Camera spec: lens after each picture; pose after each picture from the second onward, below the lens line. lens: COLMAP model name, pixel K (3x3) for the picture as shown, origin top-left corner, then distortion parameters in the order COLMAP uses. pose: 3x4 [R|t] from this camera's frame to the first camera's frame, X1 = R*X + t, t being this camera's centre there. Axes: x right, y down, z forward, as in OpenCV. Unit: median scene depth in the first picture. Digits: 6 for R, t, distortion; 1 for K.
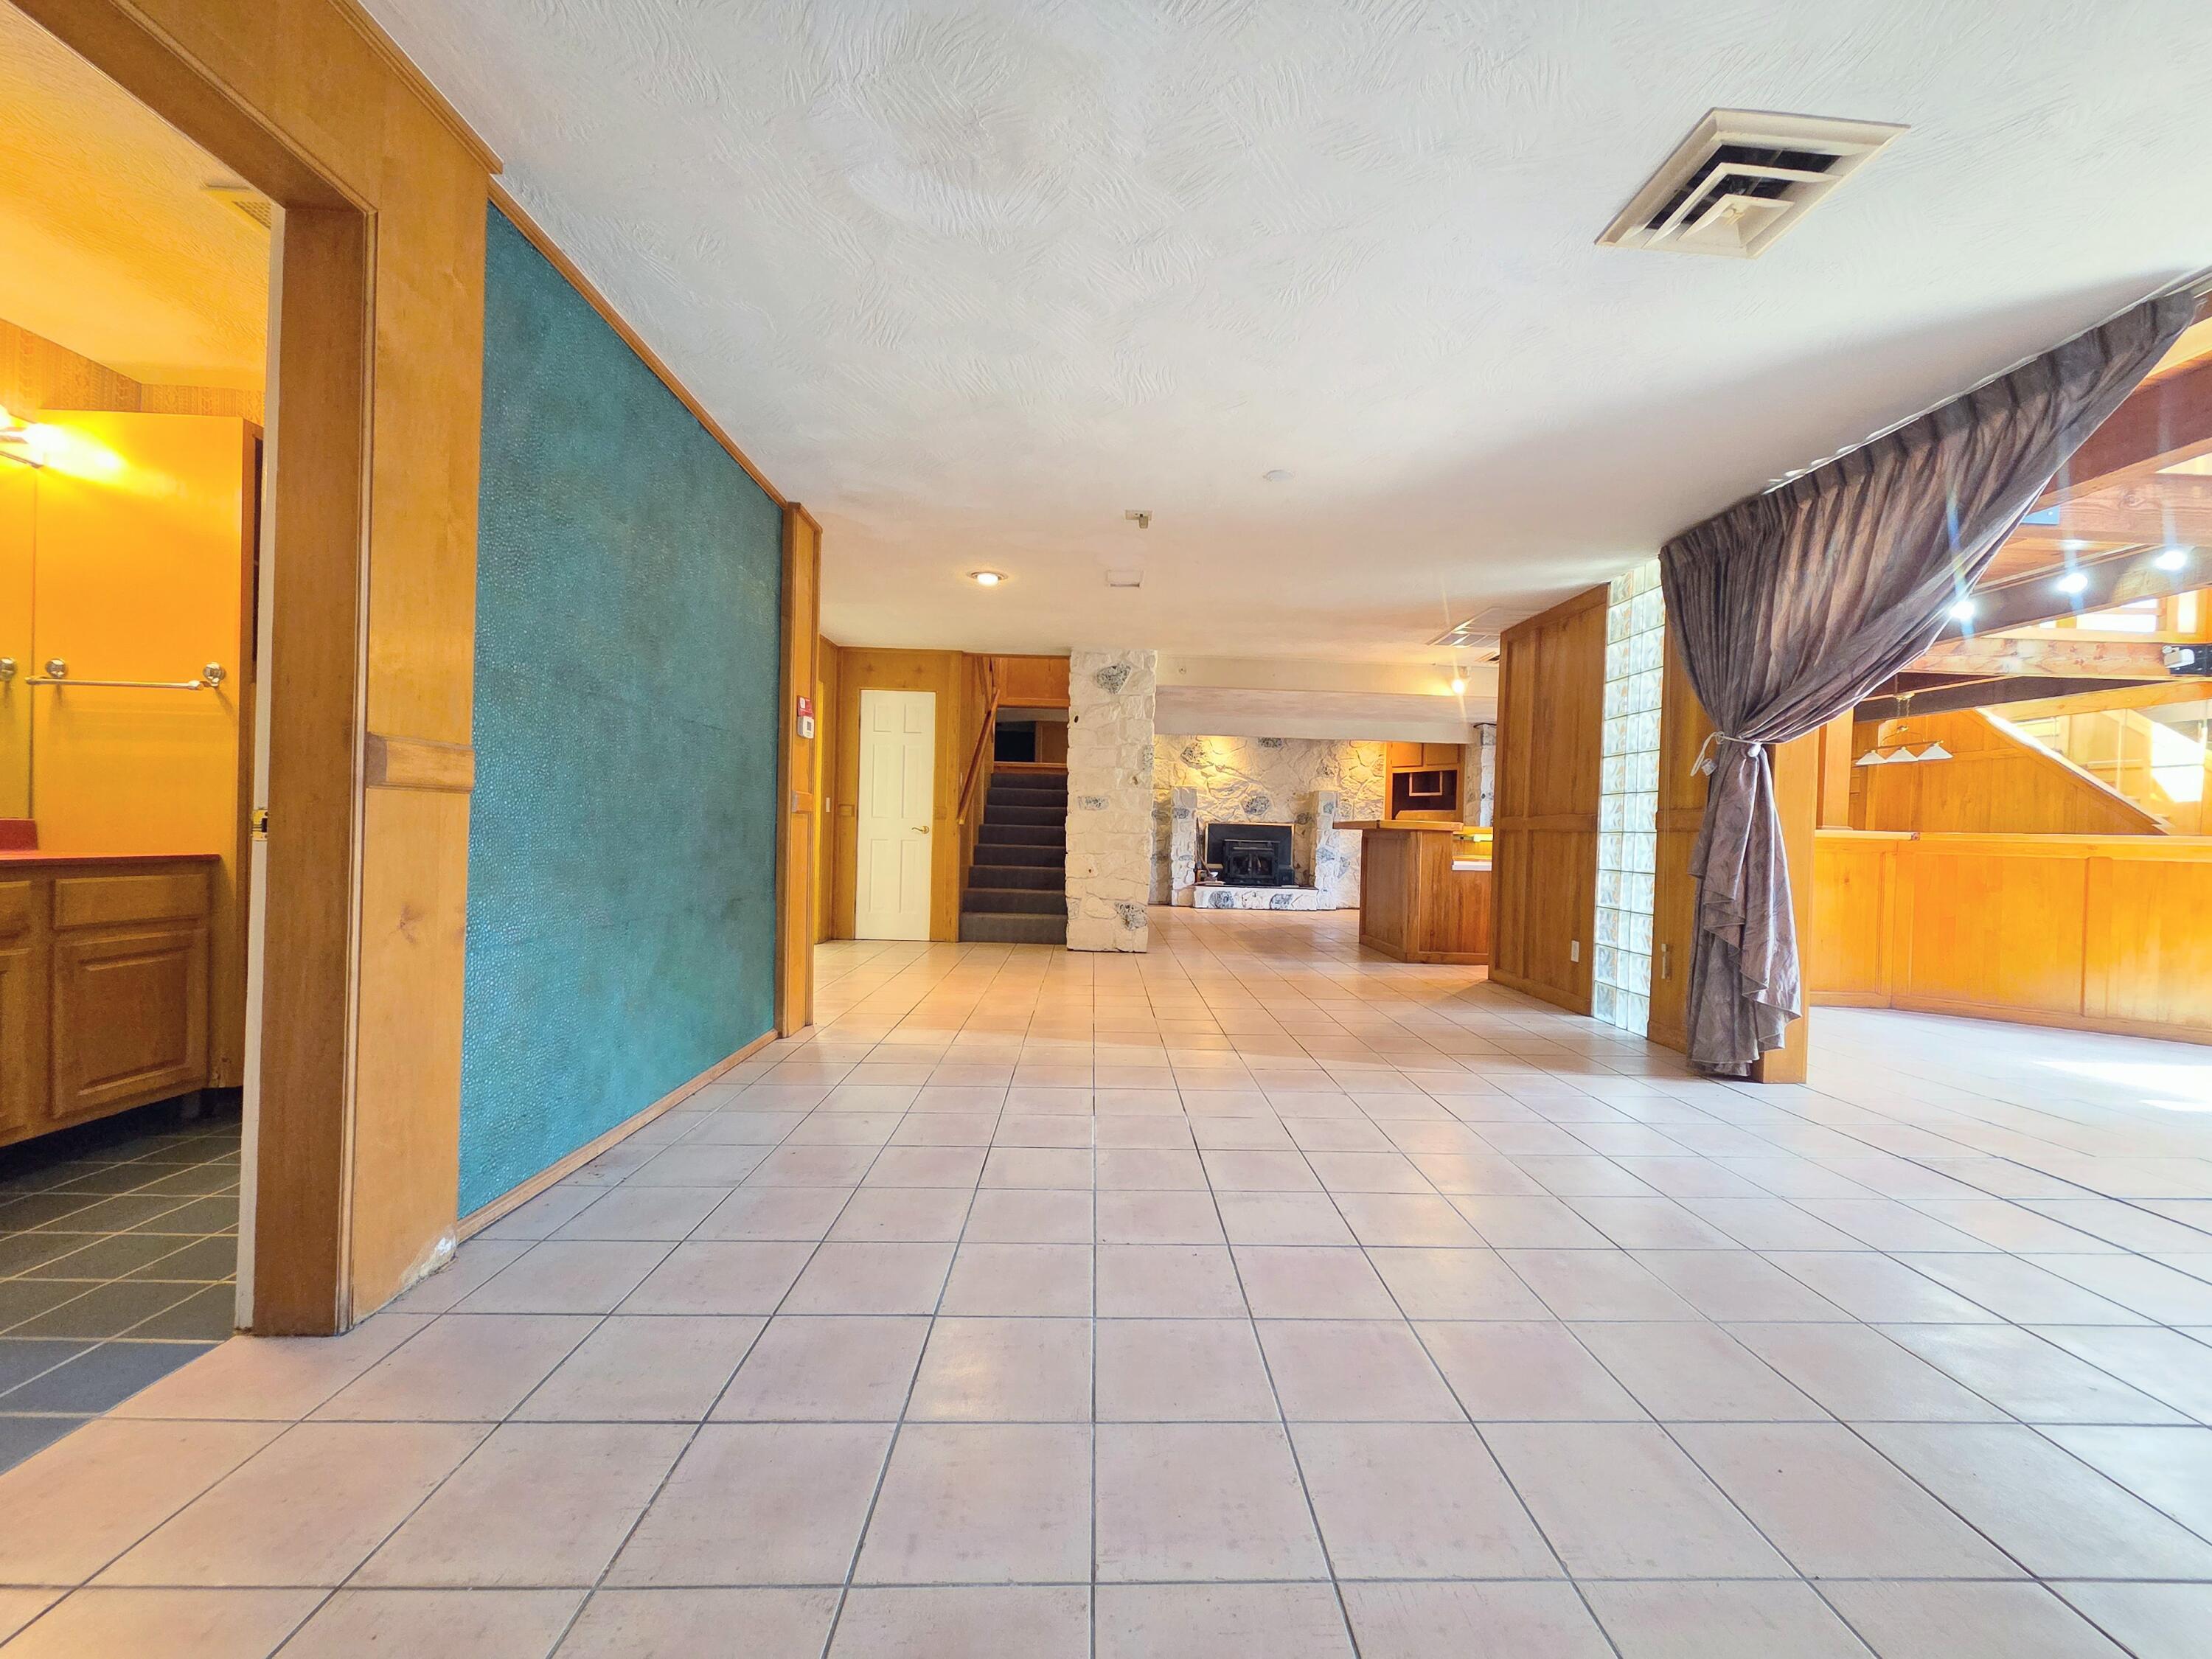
lens RADIAL K [[948.4, 0, 1127.5], [0, 948.4, 834.8], [0, 0, 1]] dist [0.003444, 0.000934]
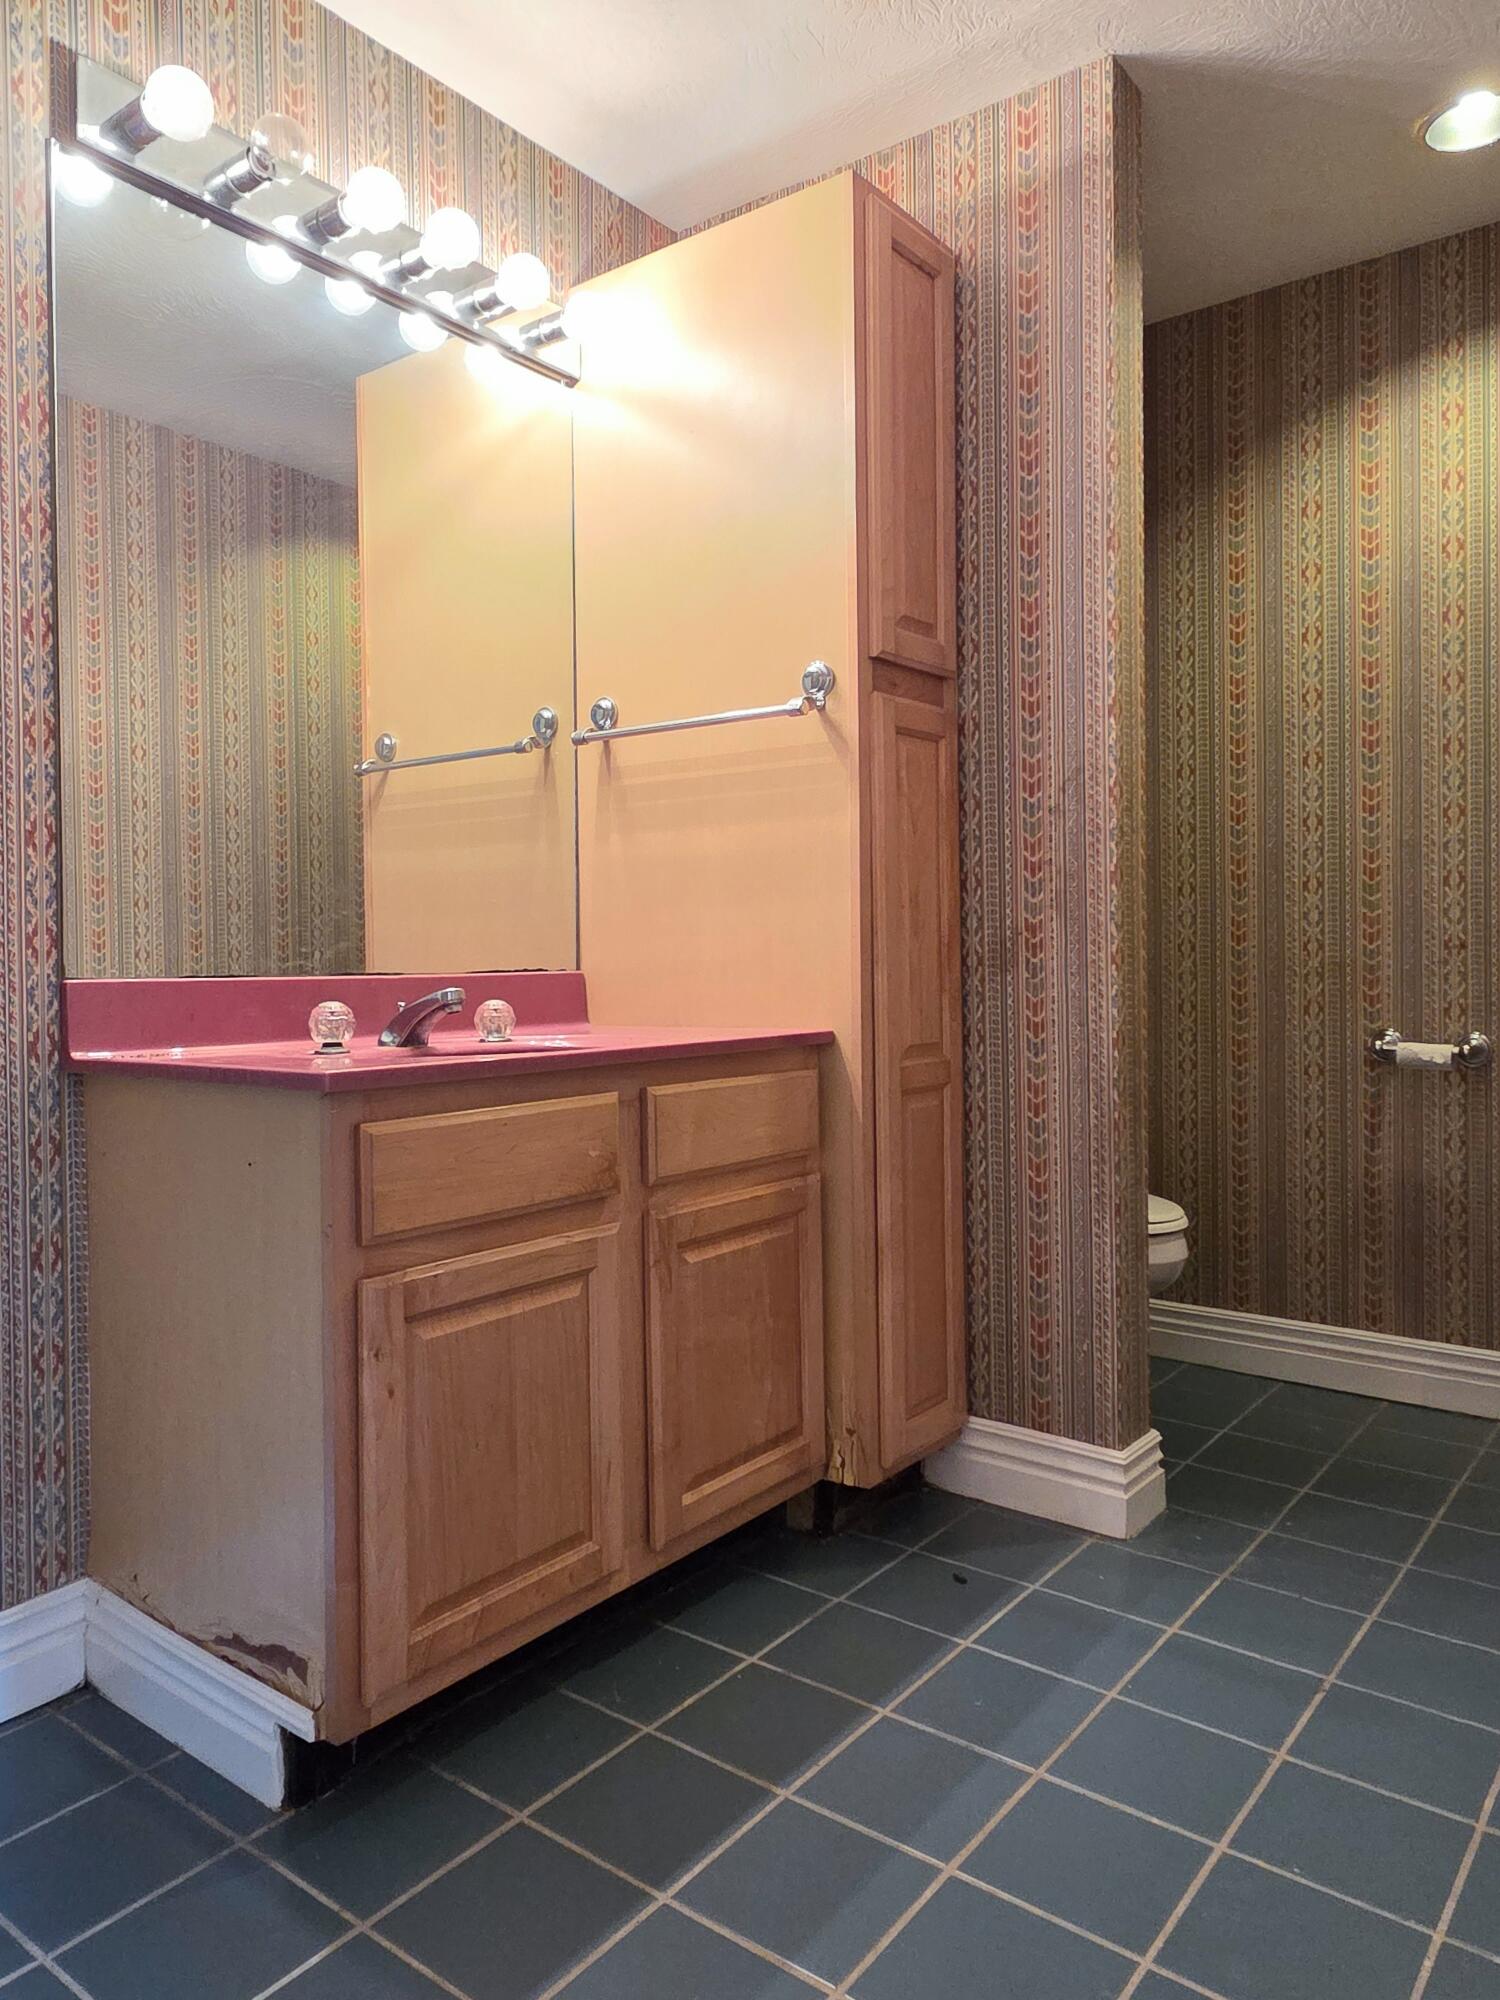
lens RADIAL K [[1400.4, 0, 738.4], [0, 1400.4, 989.5], [0, 0, 1]] dist [0.031614, 0.000629]
pose [[0.776301, -0.014824, -0.630188, -0.539197], [0.021462, 0.999765, 0.002921, -0.005705], [0.629997, -0.015793, 0.776437, 0.395514]]
